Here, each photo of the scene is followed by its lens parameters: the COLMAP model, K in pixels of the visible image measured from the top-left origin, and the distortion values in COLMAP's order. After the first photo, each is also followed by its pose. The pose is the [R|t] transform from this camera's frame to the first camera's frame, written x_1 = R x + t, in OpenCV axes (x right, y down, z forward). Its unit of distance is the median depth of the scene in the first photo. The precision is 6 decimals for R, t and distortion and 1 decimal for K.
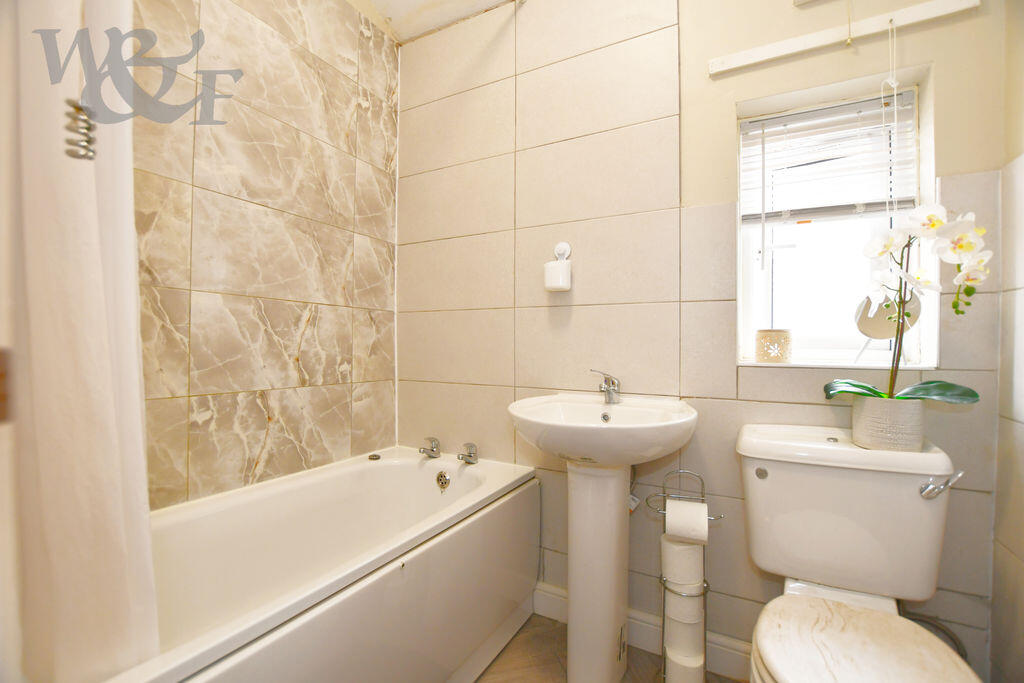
lens RADIAL K [[452.0, 0, 508.9], [0, 452.0, 340.0], [0, 0, 1]] dist [-0.025989, -0.000473]
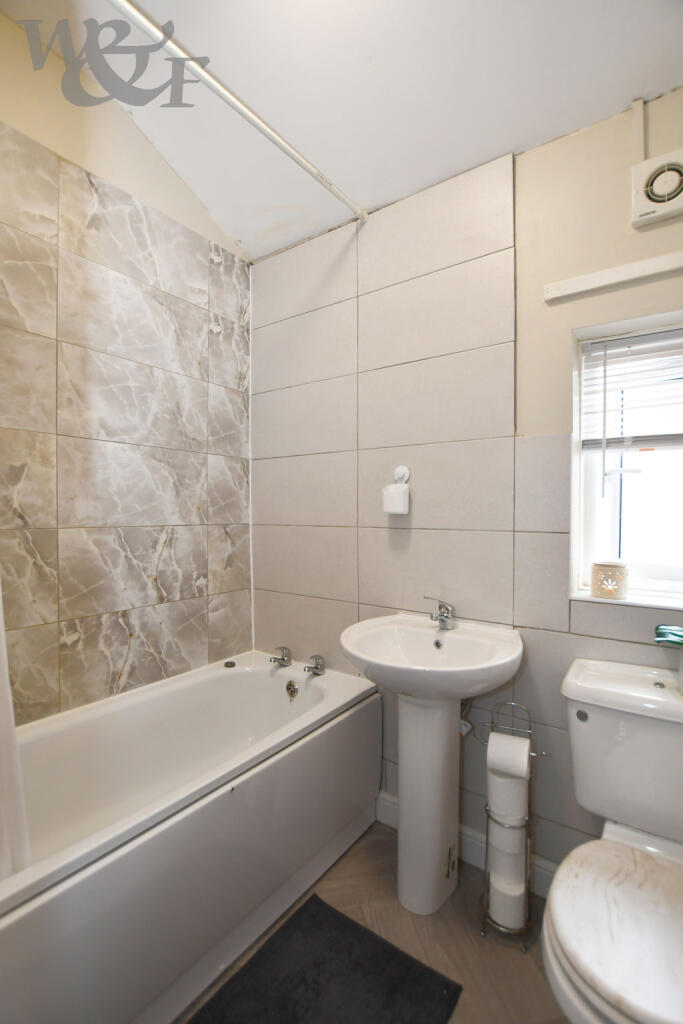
lens RADIAL K [[467.3, 0, 344.7], [0, 467.3, 515.3], [0, 0, 1]] dist [-0.025600, -0.000667]
pose [[0.992970, -0.003701, -0.118309, 0.126362], [0.006965, 0.999606, 0.027191, -0.147757], [0.118162, -0.027824, 0.992604, -0.065829]]
